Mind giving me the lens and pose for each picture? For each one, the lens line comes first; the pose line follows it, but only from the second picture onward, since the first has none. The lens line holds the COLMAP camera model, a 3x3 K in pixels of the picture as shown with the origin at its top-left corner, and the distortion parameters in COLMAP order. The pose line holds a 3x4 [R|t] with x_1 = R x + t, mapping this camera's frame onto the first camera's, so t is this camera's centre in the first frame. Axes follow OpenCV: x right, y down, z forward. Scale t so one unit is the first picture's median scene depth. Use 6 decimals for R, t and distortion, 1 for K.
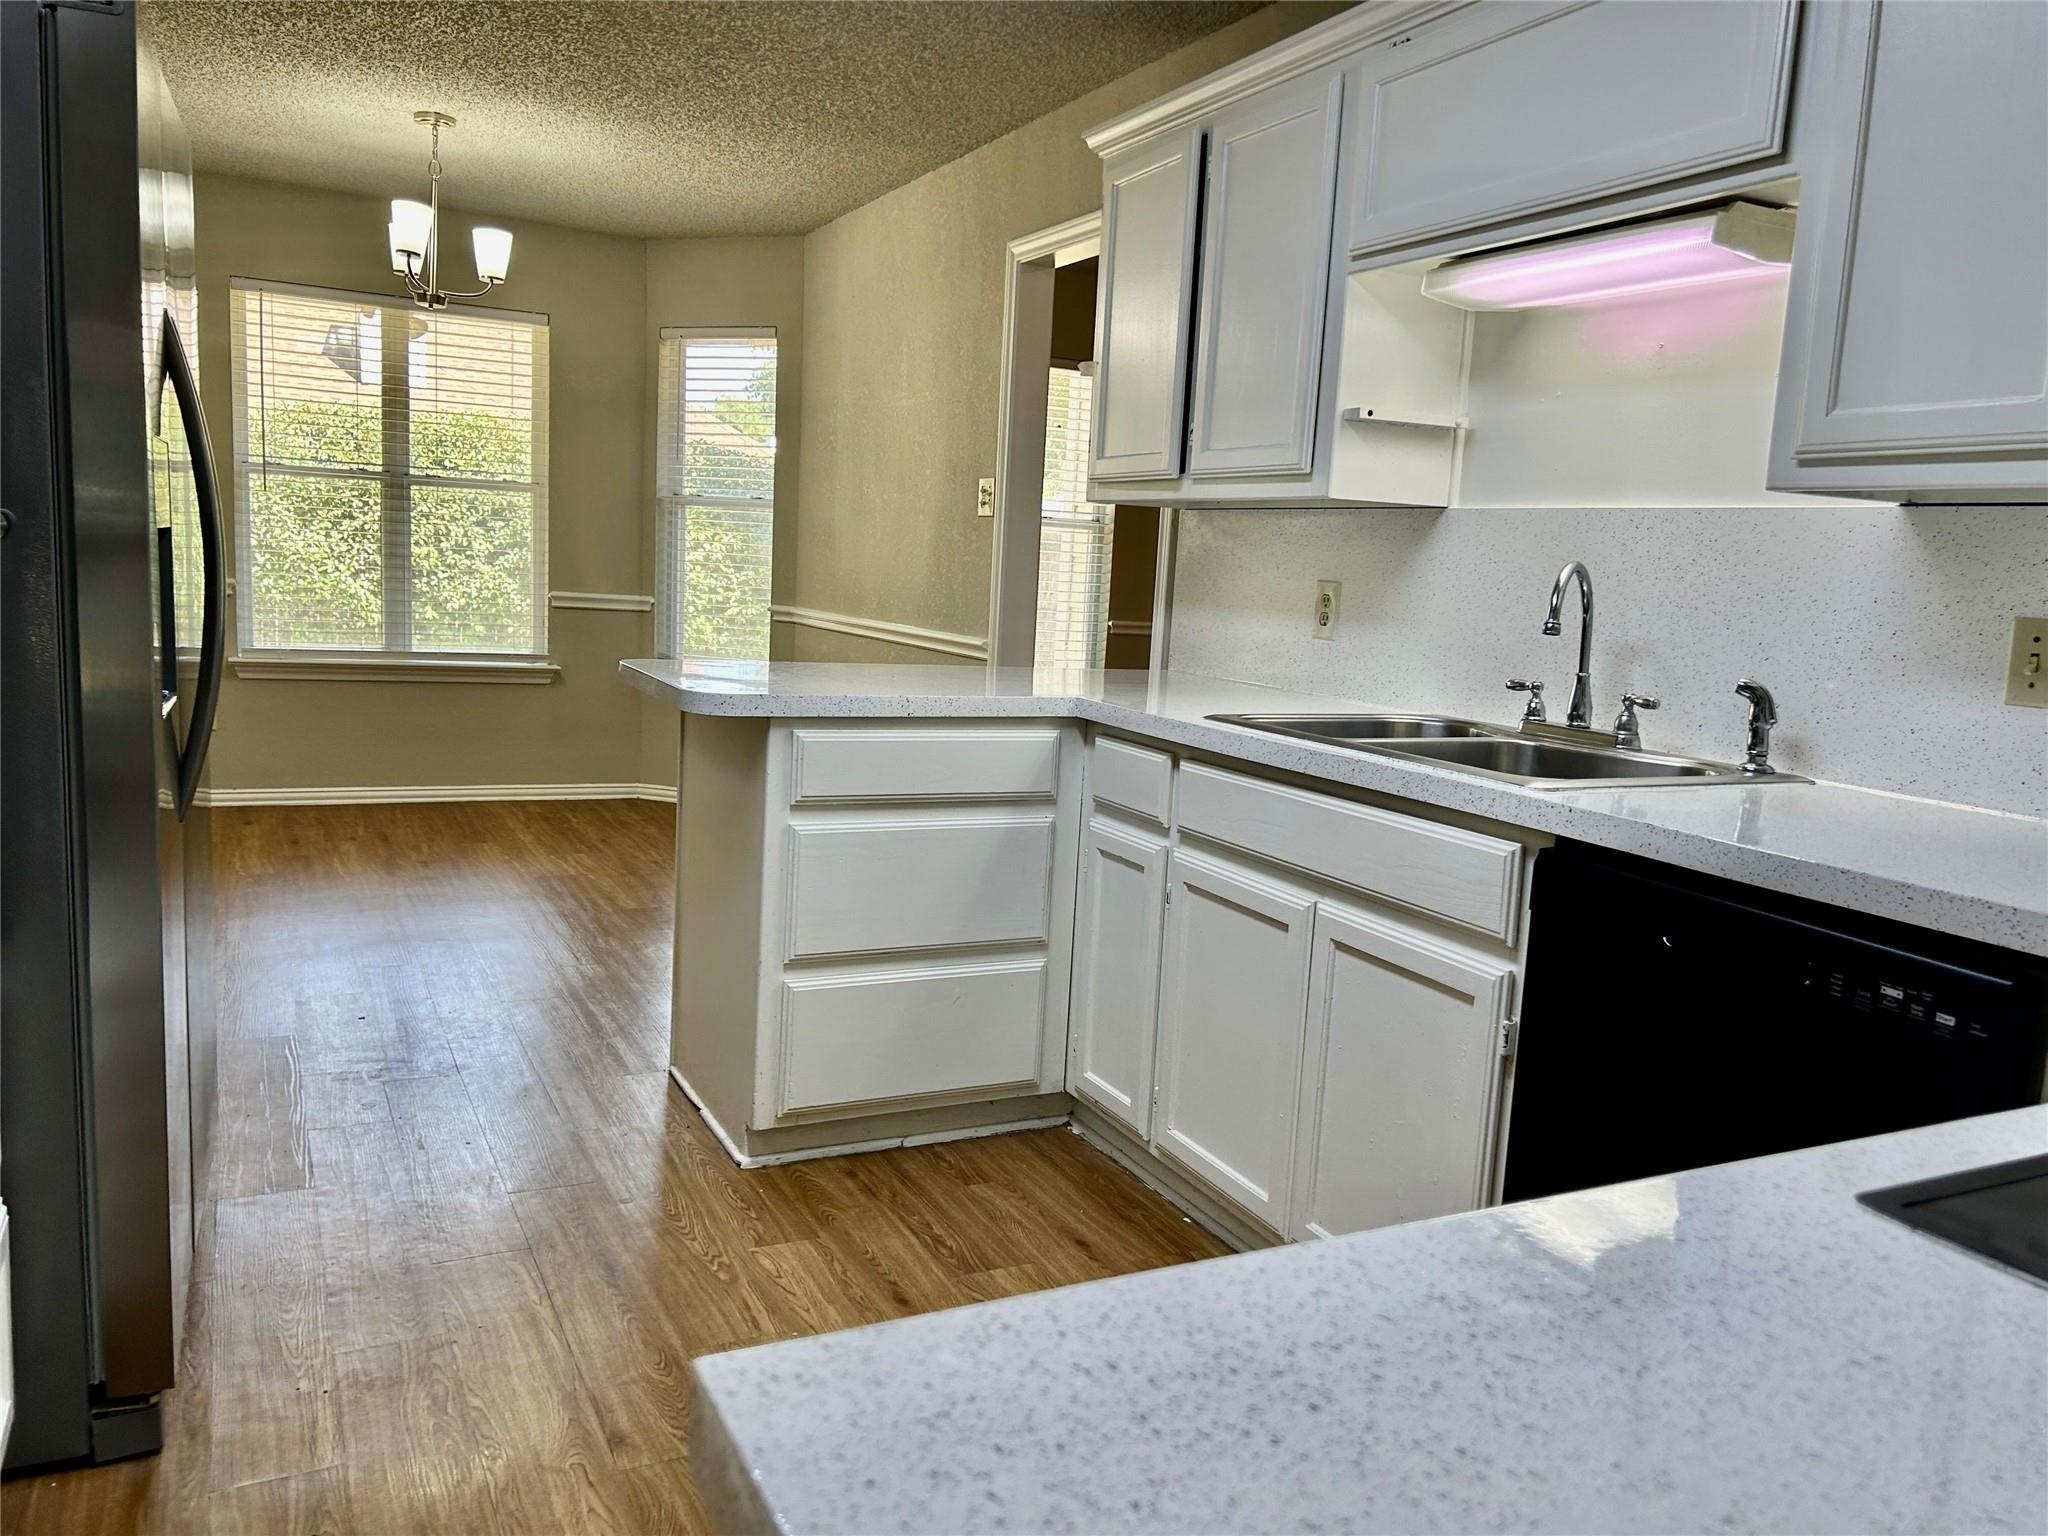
lens RADIAL K [[1545.3, 0, 1040.4], [0, 1545.3, 765.3], [0, 0, 1]] dist [0.050494, -0.040591]
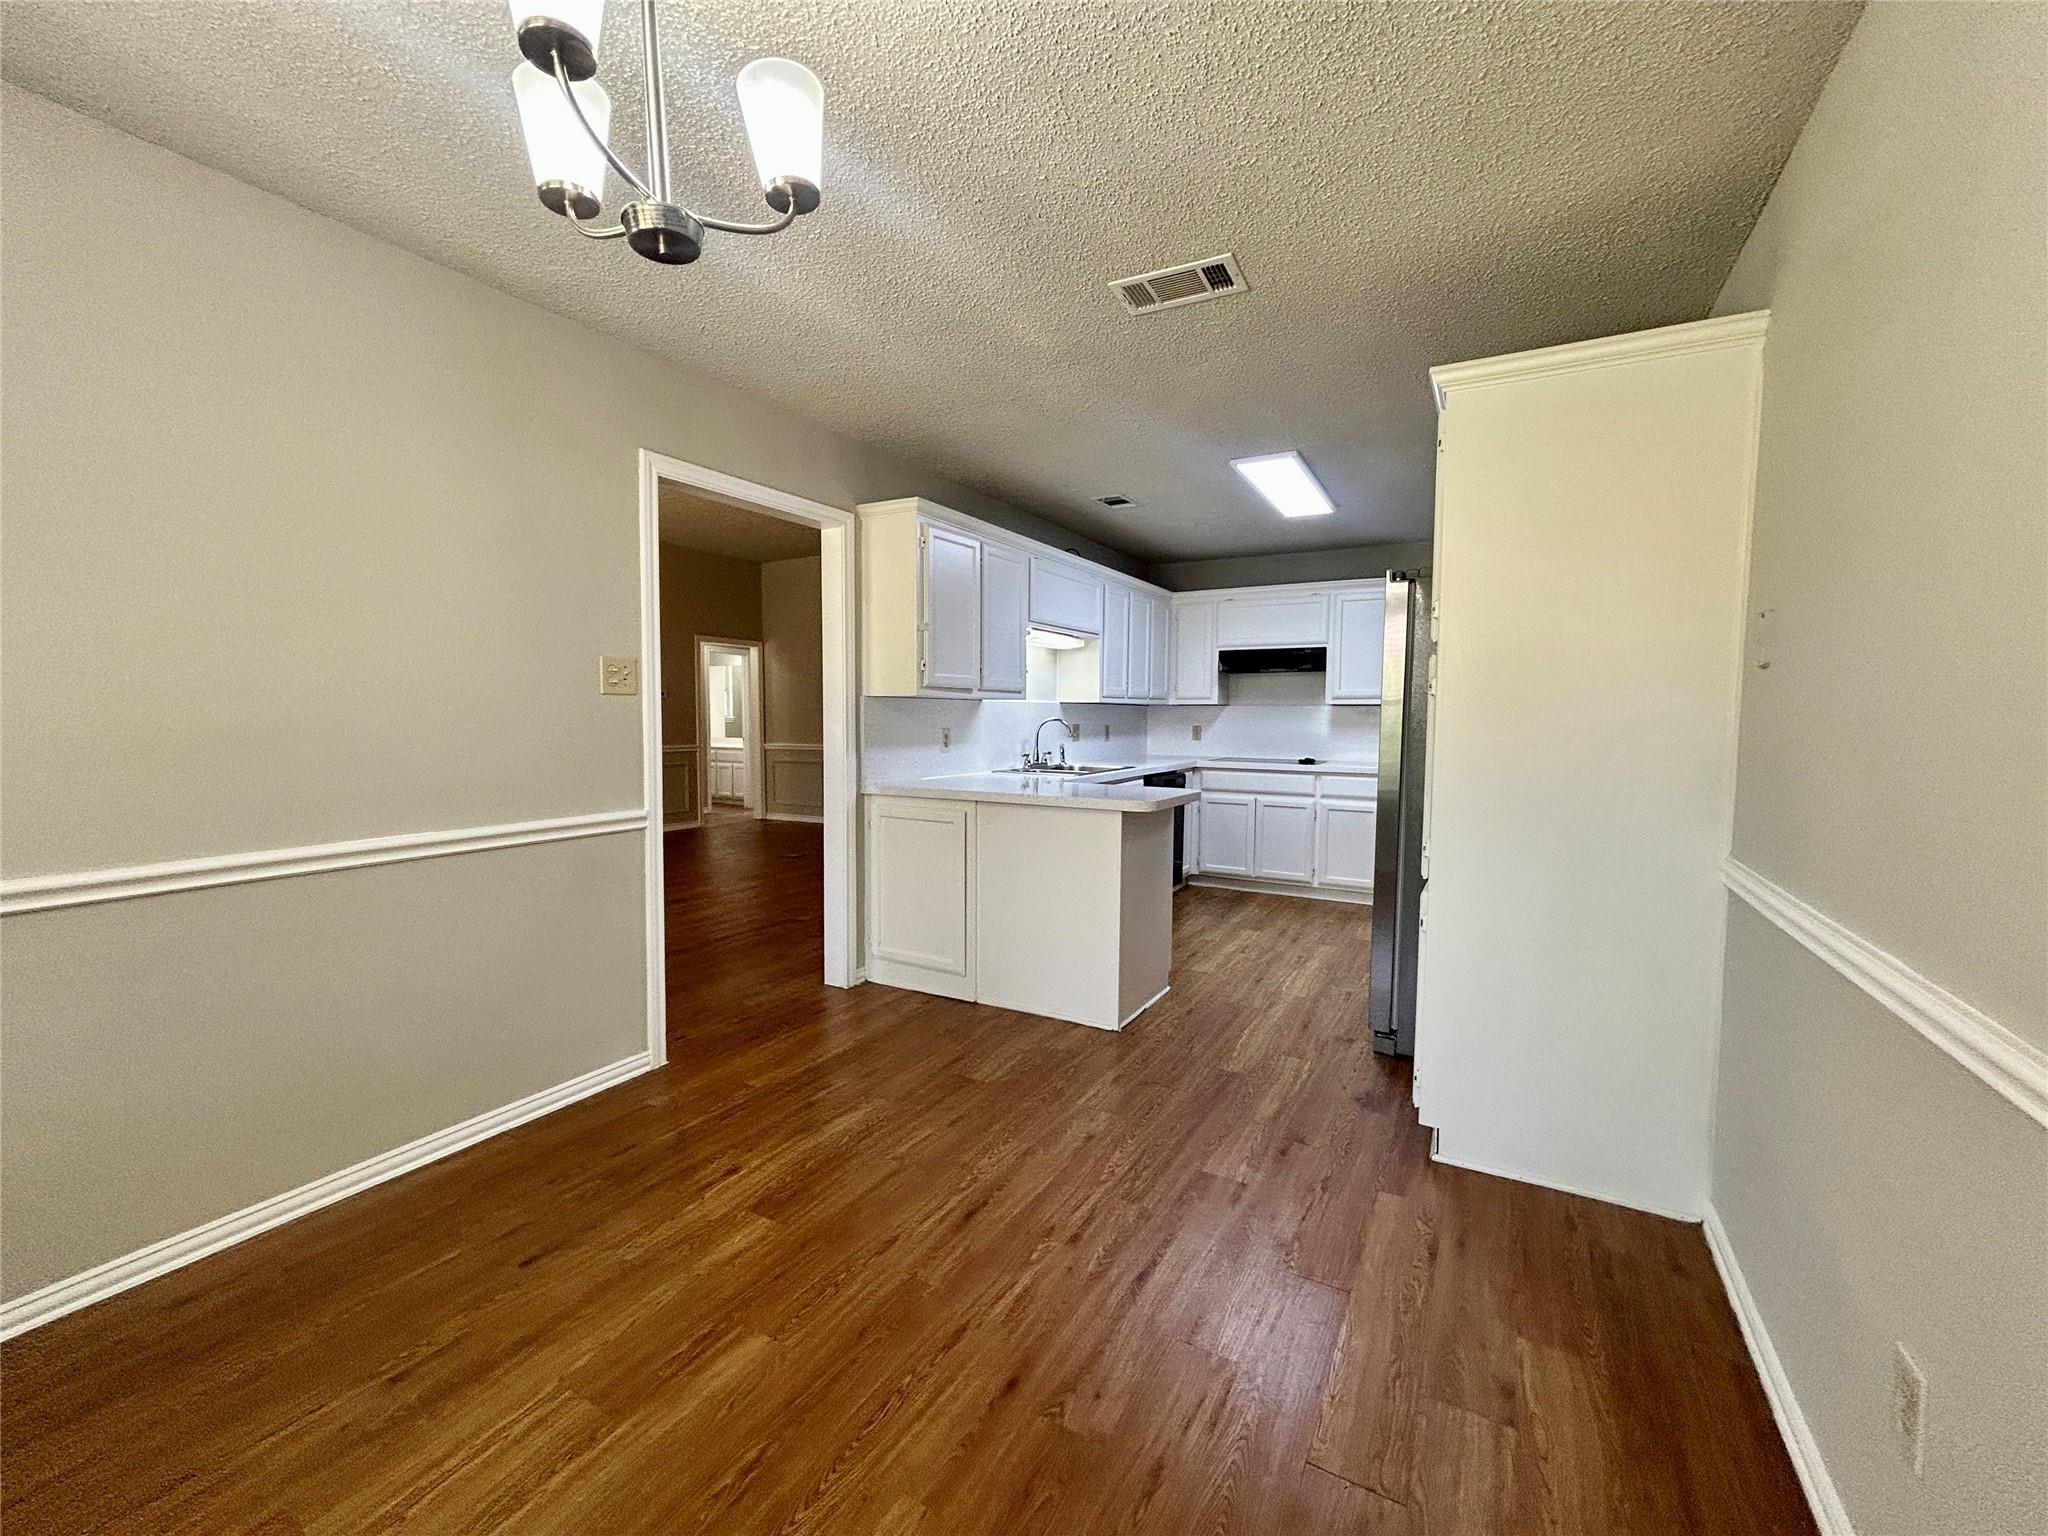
lens RADIAL K [[833.2, 0, 1034.3], [0, 833.2, 770.3], [0, 0, 1]] dist [-0.001598, 0.001300]
pose [[-0.555219, -0.111385, 0.824212, -1.083549], [0.078543, 0.979541, 0.185286, -0.320578], [-0.827987, 0.167610, -0.535111, 1.788948]]
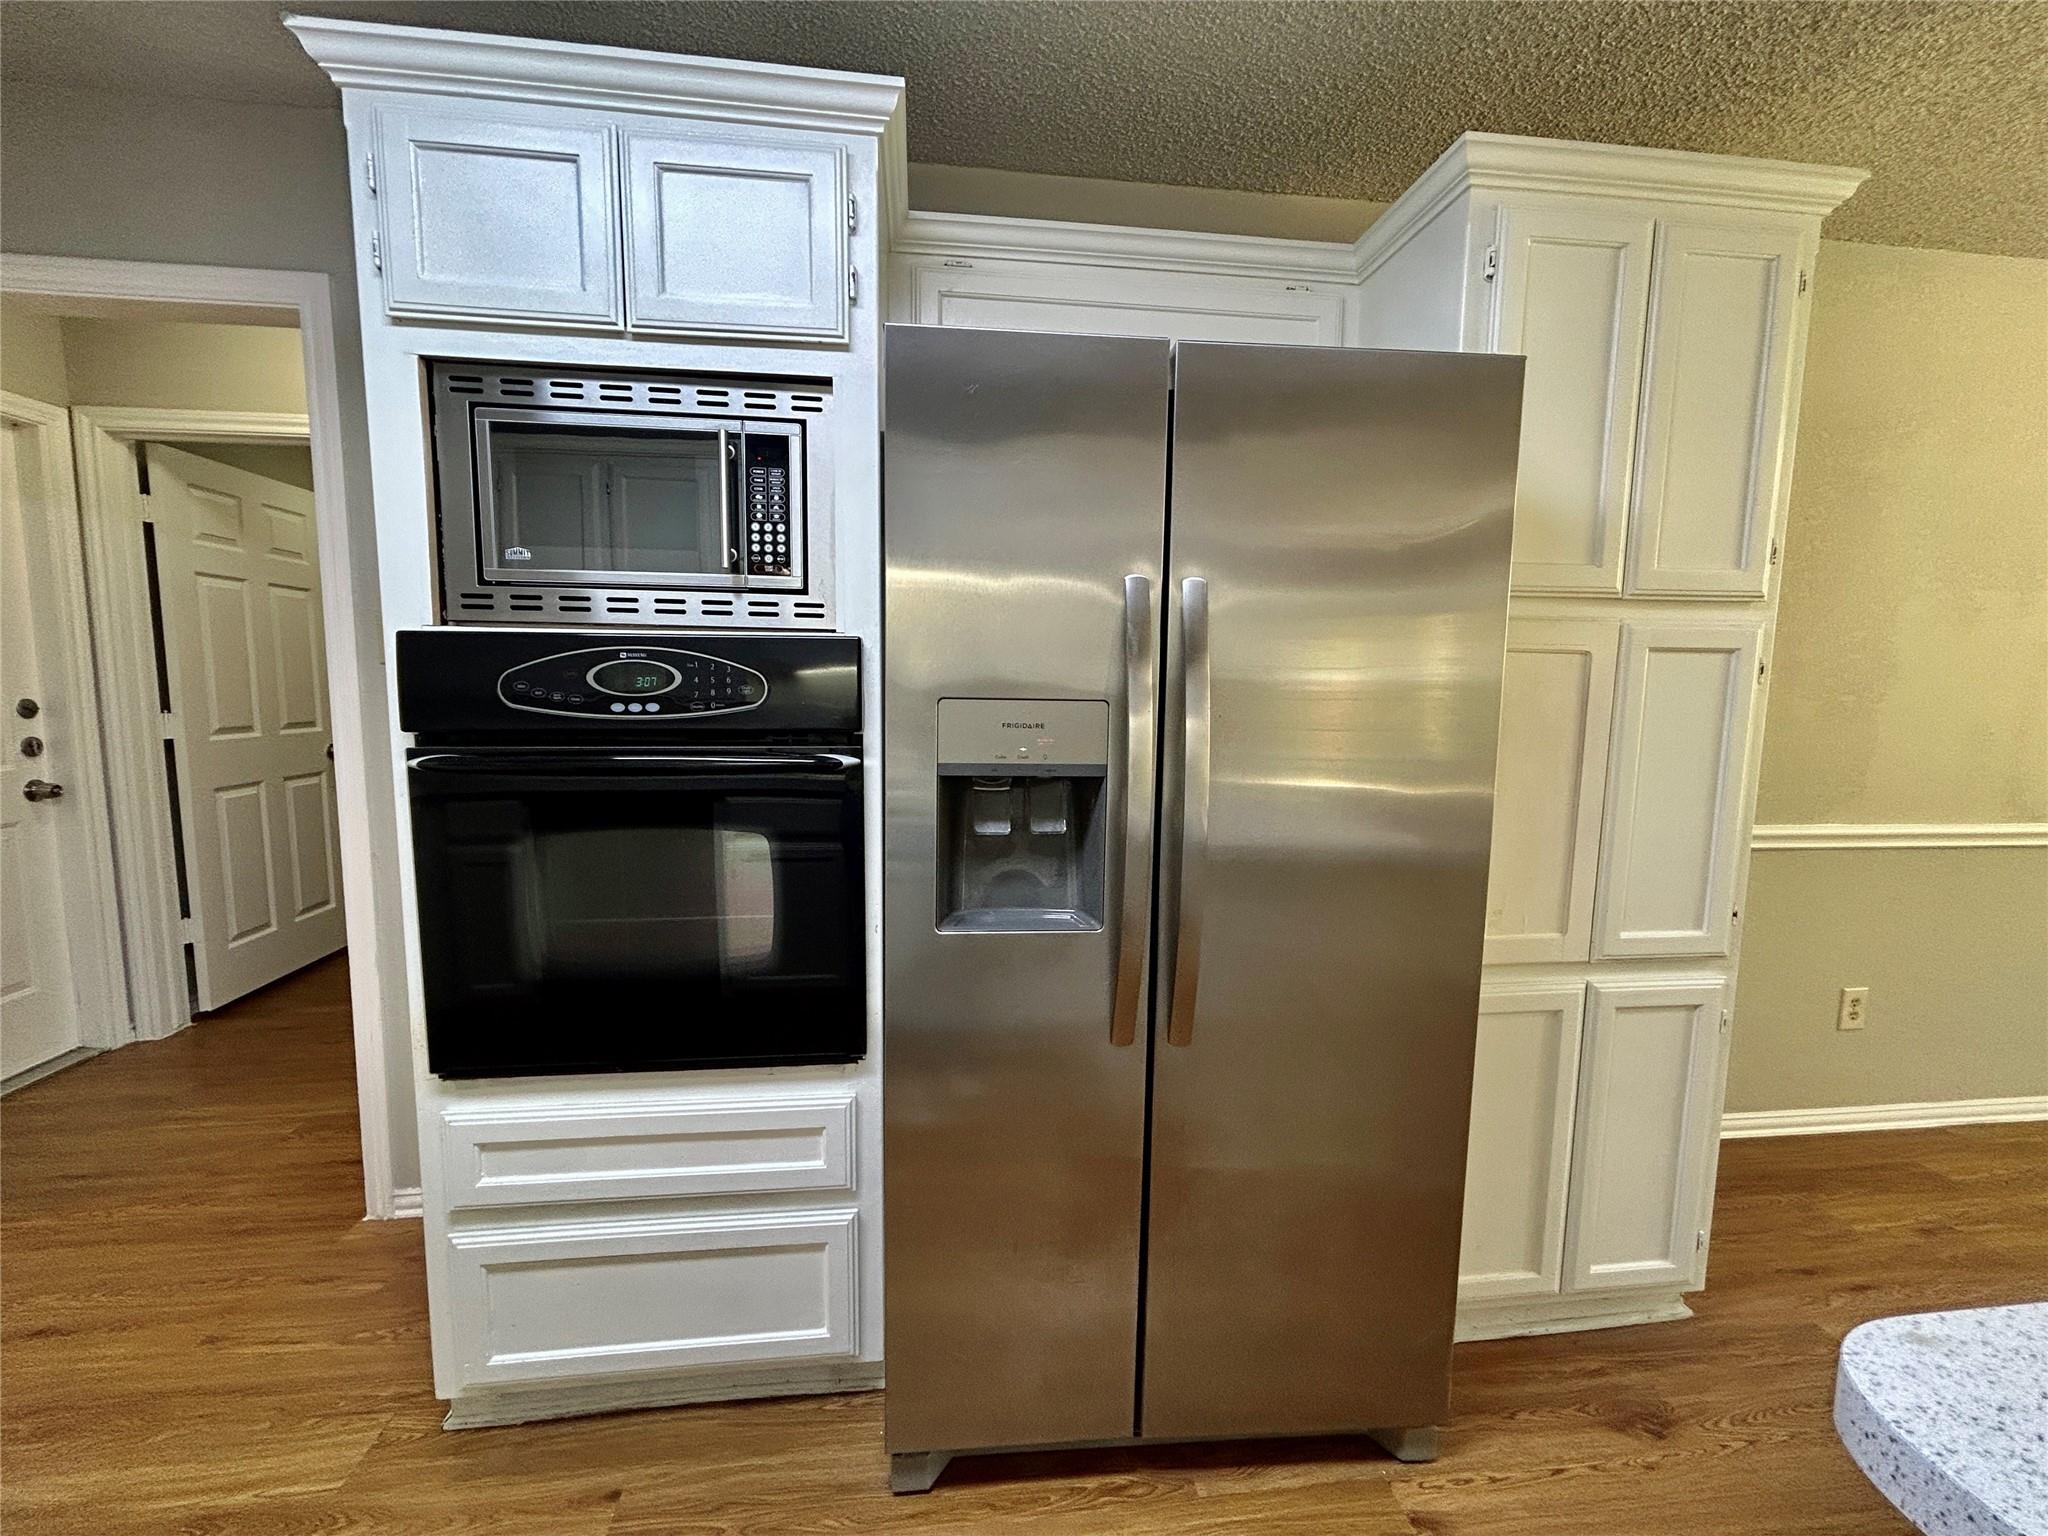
lens RADIAL K [[833.2, 0, 1025.2], [0, 833.2, 766.3], [0, 0, 1]] dist [-0.001598, 0.001300]
pose [[-0.342270, 0.045558, -0.938496, 0.001857], [-0.160297, 0.981350, 0.106099, -0.149401], [0.925827, 0.186752, -0.328584, 0.808386]]
